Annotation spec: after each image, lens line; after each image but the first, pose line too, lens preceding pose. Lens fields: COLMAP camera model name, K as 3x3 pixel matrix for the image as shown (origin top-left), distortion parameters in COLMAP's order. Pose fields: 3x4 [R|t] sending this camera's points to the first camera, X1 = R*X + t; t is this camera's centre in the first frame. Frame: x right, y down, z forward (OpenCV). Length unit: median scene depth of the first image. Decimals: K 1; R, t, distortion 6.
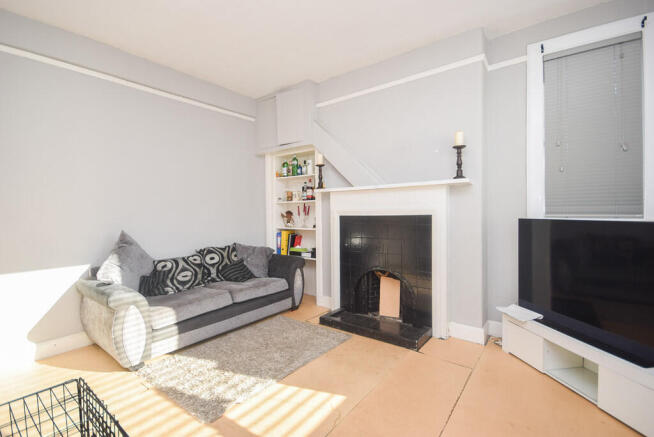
lens RADIAL K [[296.3, 0, 326.7], [0, 296.3, 219.4], [0, 0, 1]] dist [-0.003265, -0.000833]
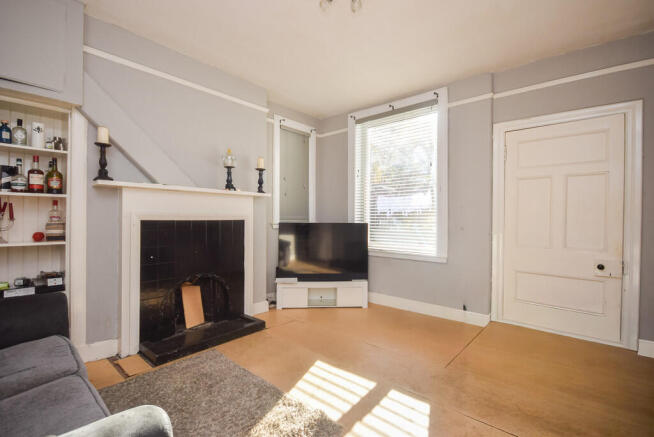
lens RADIAL K [[296.3, 0, 325.5], [0, 296.3, 217.5], [0, 0, 1]] dist [-0.003265, -0.000833]
pose [[0.063224, 0.013608, 0.997907, -0.752575], [0.018381, 0.999722, -0.014797, 0.000132], [-0.997830, 0.019278, 0.062956, 0.534322]]
